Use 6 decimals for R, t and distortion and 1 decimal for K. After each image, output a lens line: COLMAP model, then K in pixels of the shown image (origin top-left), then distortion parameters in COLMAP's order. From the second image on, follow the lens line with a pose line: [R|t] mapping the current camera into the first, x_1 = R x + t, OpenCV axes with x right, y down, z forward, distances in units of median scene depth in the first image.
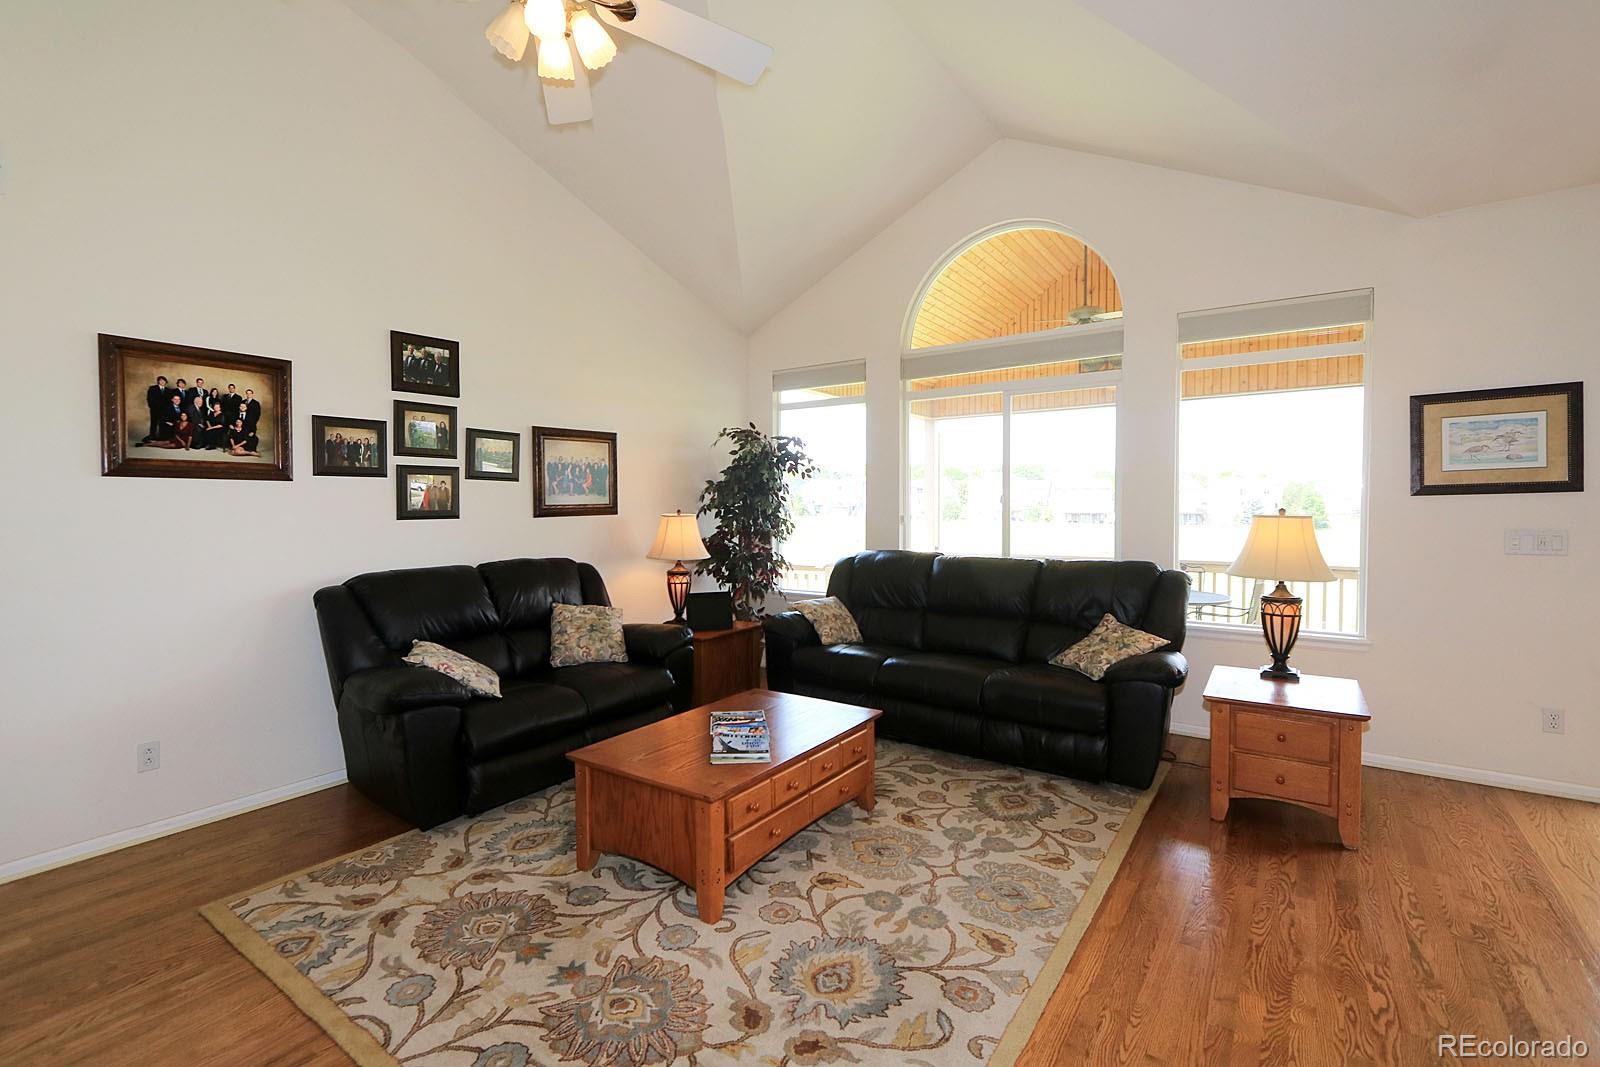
lens RADIAL K [[724.3, 0, 799.0], [0, 724.3, 527.2], [0, 0, 1]] dist [-0.002471, -0.000320]
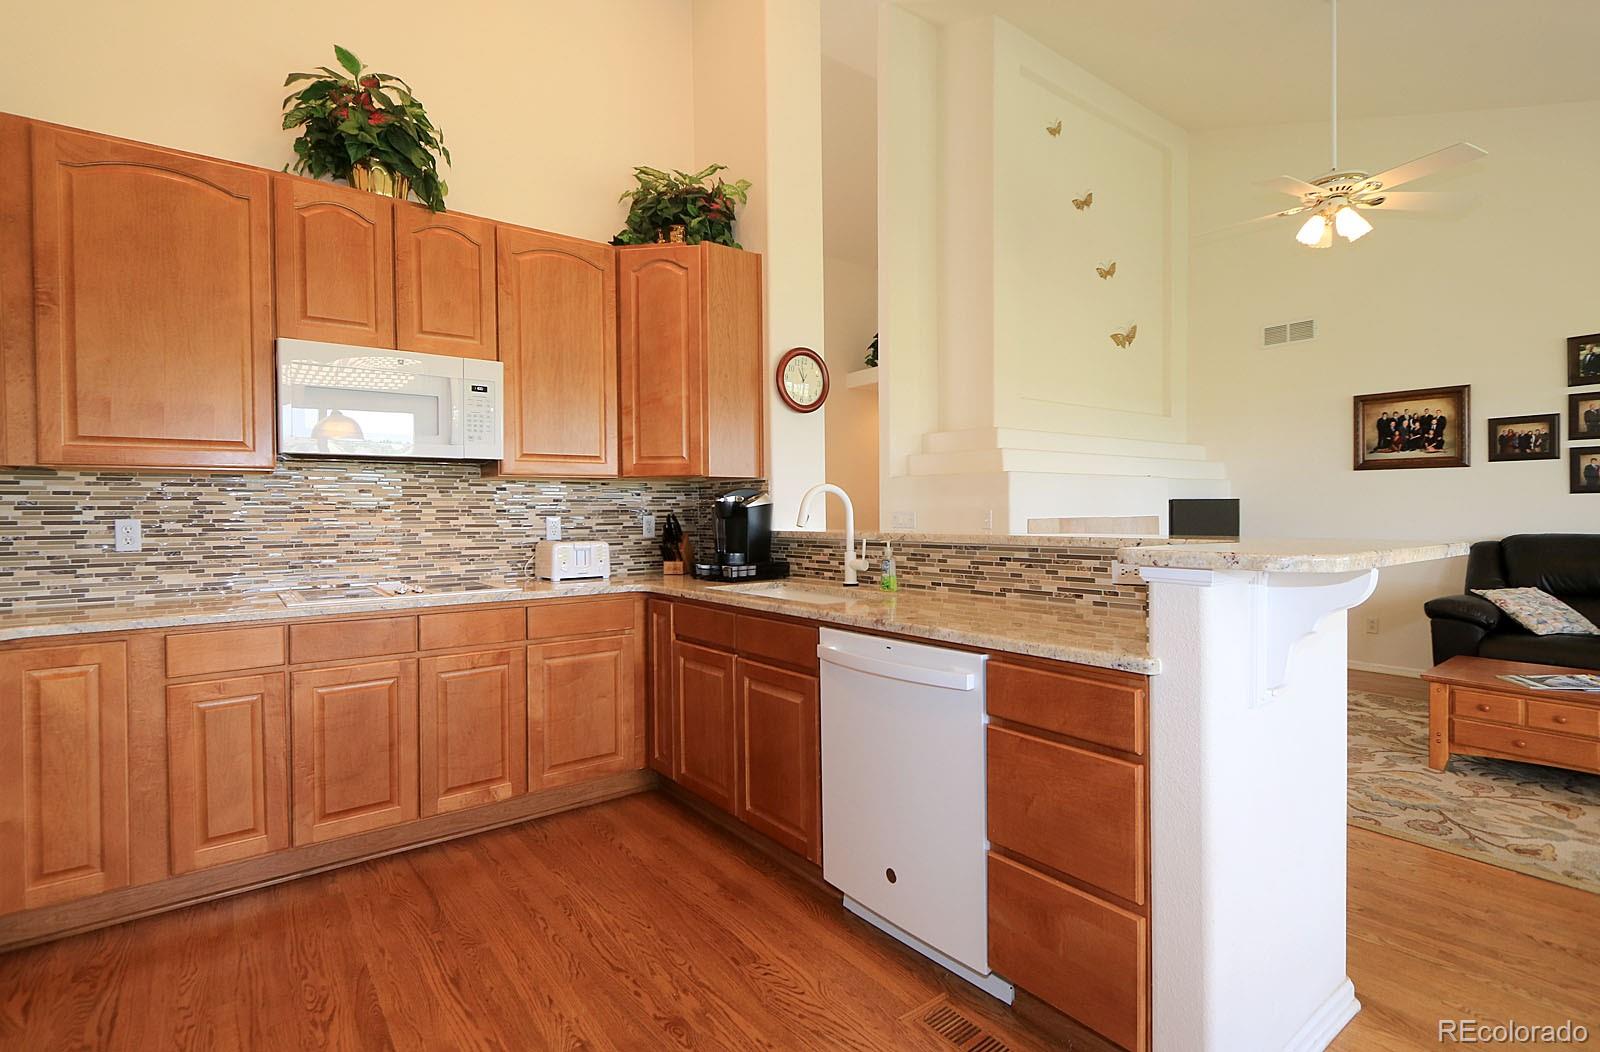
lens RADIAL K [[752.6, 0, 796.8], [0, 752.6, 520.4], [0, 0, 1]] dist [0.000320, 0.000096]
pose [[-0.286794, 0.023631, -0.957701, 1.233239], [-0.017381, 0.999403, 0.029864, 0.023930], [0.957835, 0.025210, -0.286212, 0.152239]]
